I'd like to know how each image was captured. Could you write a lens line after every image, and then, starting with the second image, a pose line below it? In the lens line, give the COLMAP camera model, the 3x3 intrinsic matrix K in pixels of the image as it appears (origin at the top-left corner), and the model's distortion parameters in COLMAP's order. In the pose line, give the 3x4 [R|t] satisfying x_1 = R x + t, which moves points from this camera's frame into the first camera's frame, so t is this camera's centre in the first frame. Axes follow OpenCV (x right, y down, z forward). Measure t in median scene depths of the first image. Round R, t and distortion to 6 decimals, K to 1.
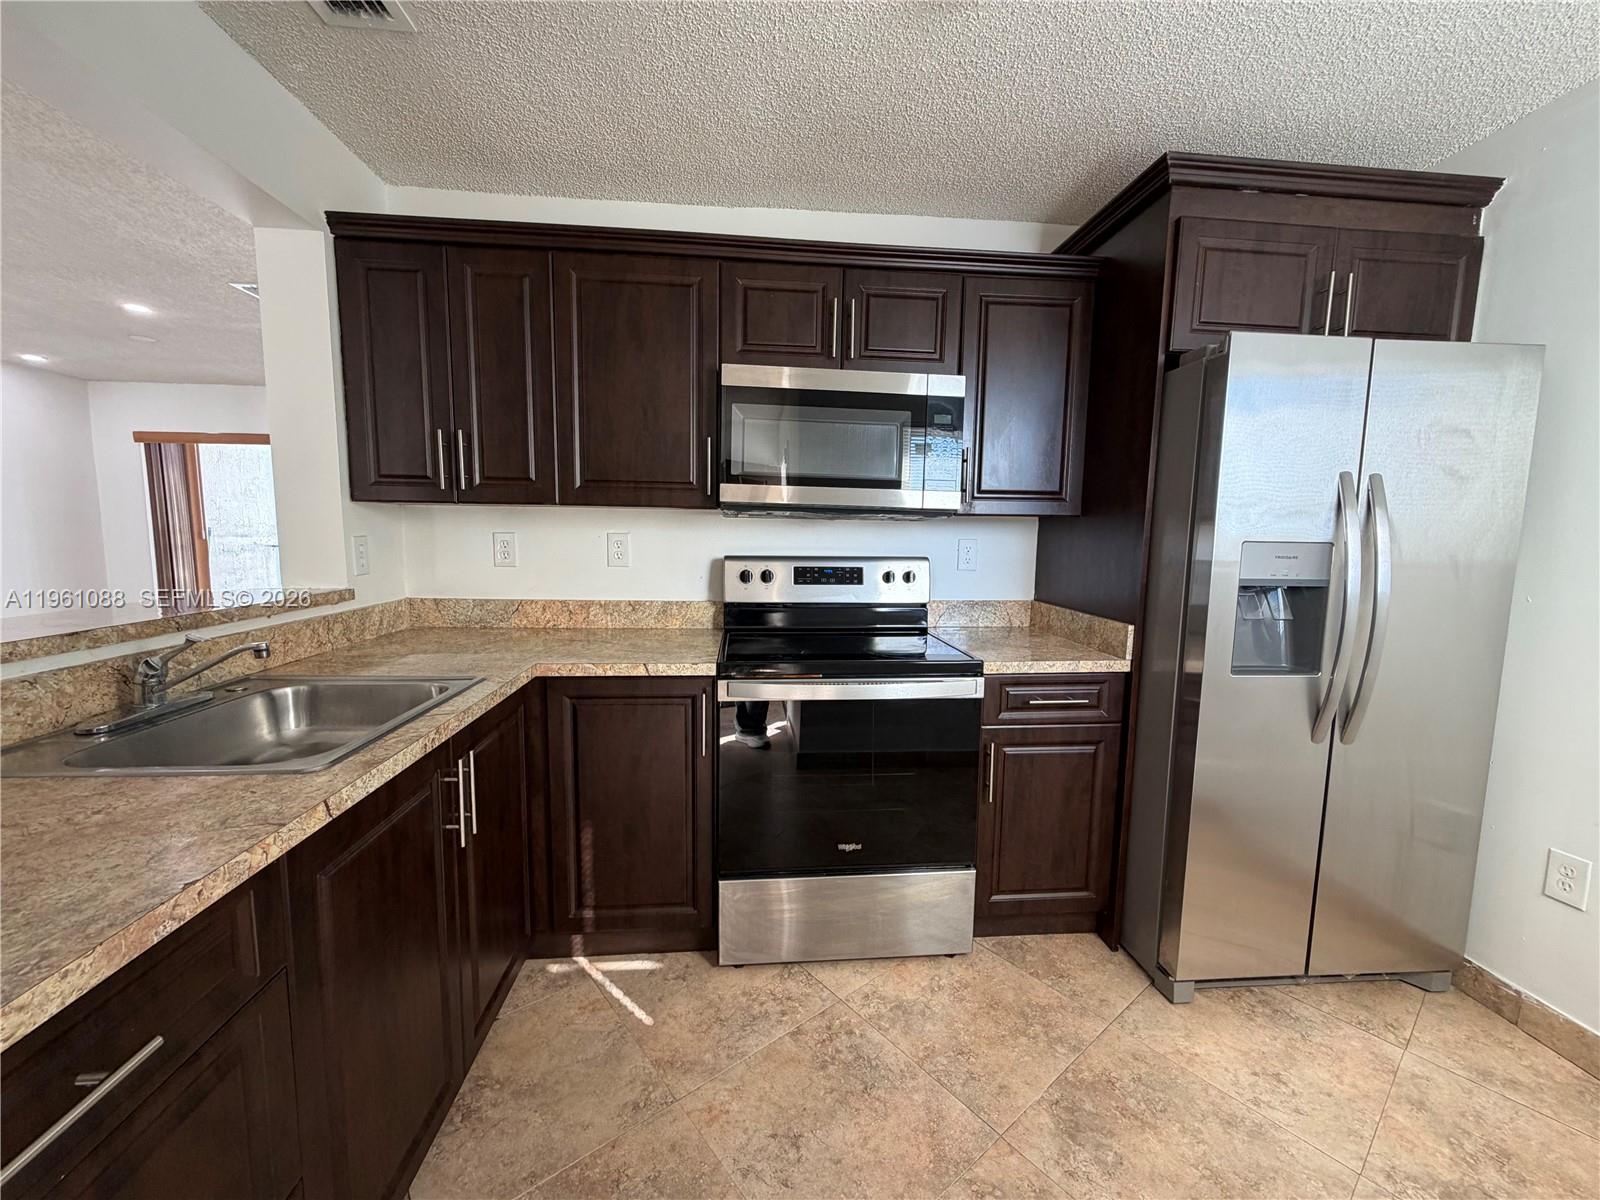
lens RADIAL K [[643.0, 0, 801.1], [0, 643.0, 600.1], [0, 0, 1]] dist [0.000698, 0.000378]
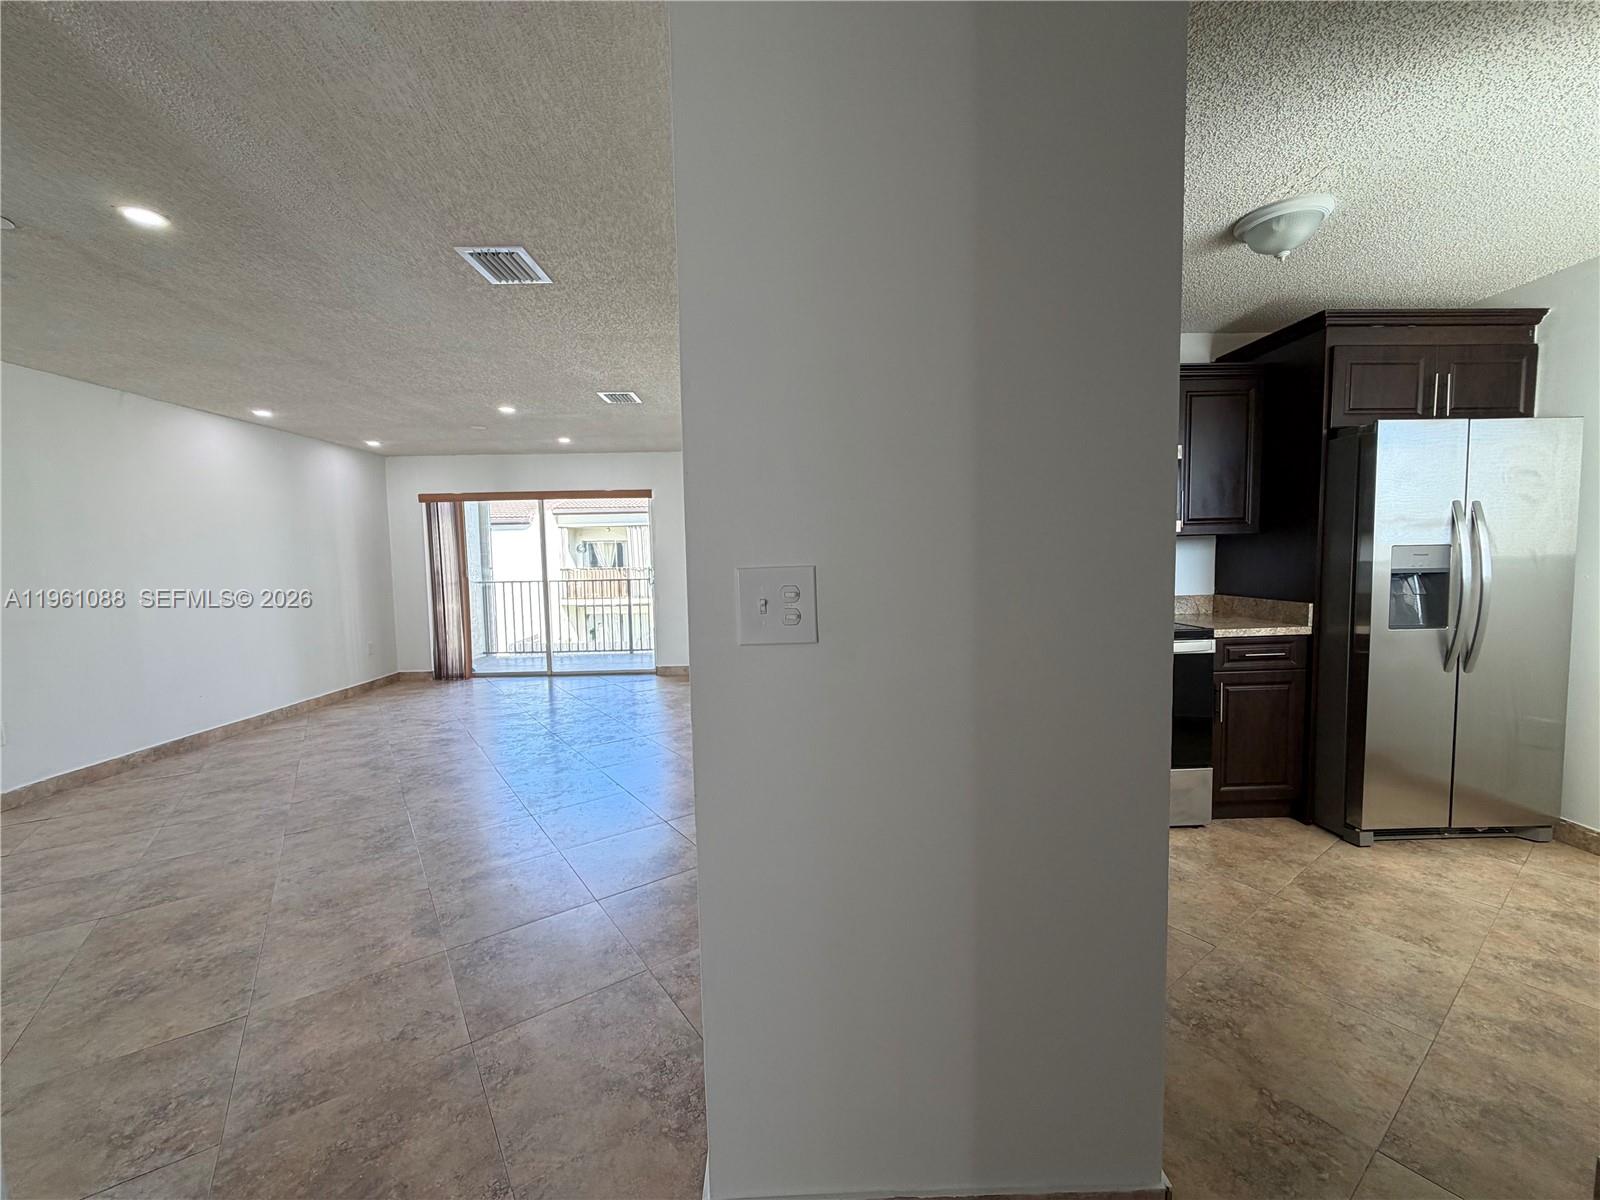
lens RADIAL K [[643.0, 0, 800.6], [0, 643.0, 600.9], [0, 0, 1]] dist [0.000698, 0.000378]
pose [[0.997690, -0.029080, -0.061399, -0.636250], [0.026436, 0.998706, -0.043450, 0.070910], [0.062583, 0.041726, 0.997167, -0.634610]]
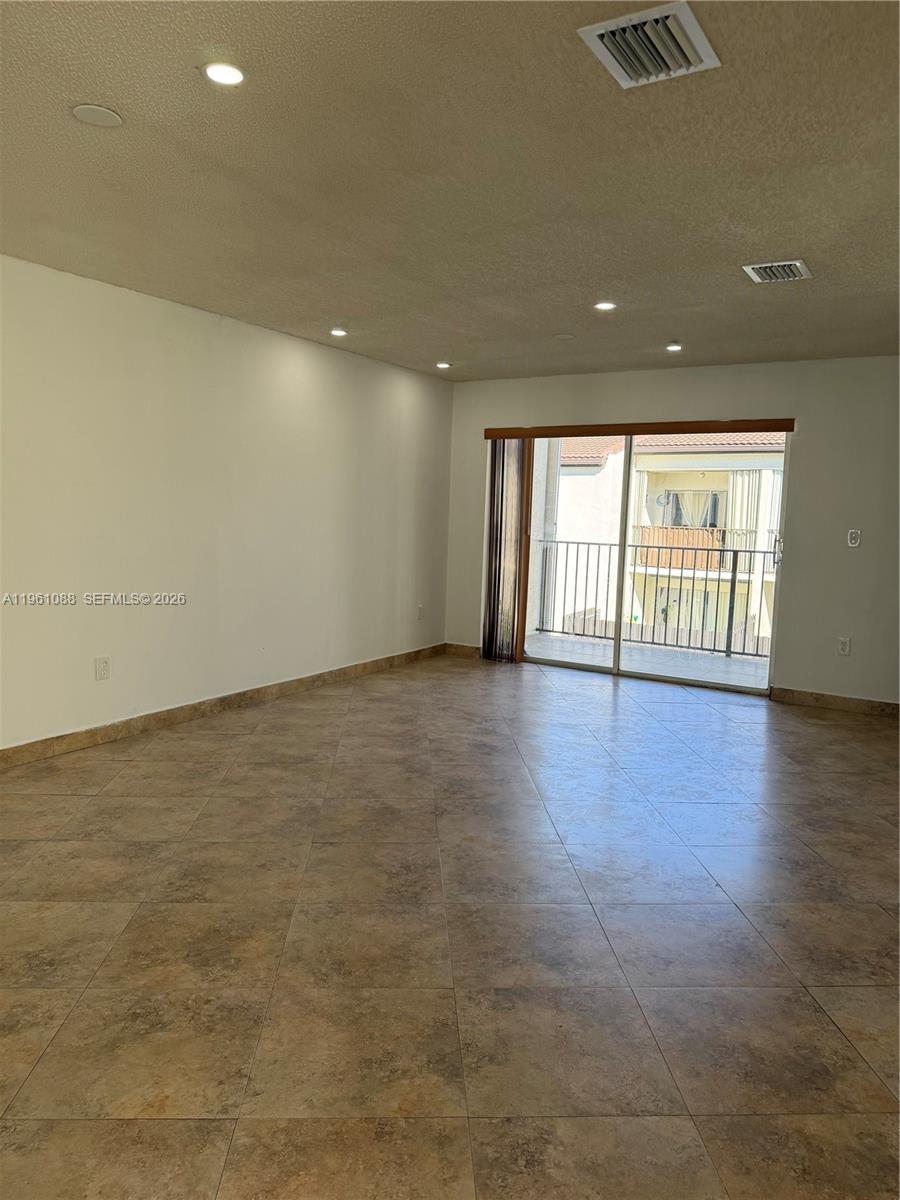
lens RADIAL K [[851.3, 0, 447.0], [0, 851.3, 600.9], [0, 0, 1]] dist [0.064902, -0.017456]
pose [[0.809404, 0.077534, -0.582111, -0.824692], [-0.088509, 0.996029, 0.009598, 0.009607], [0.580544, 0.043753, 0.813053, -0.380522]]
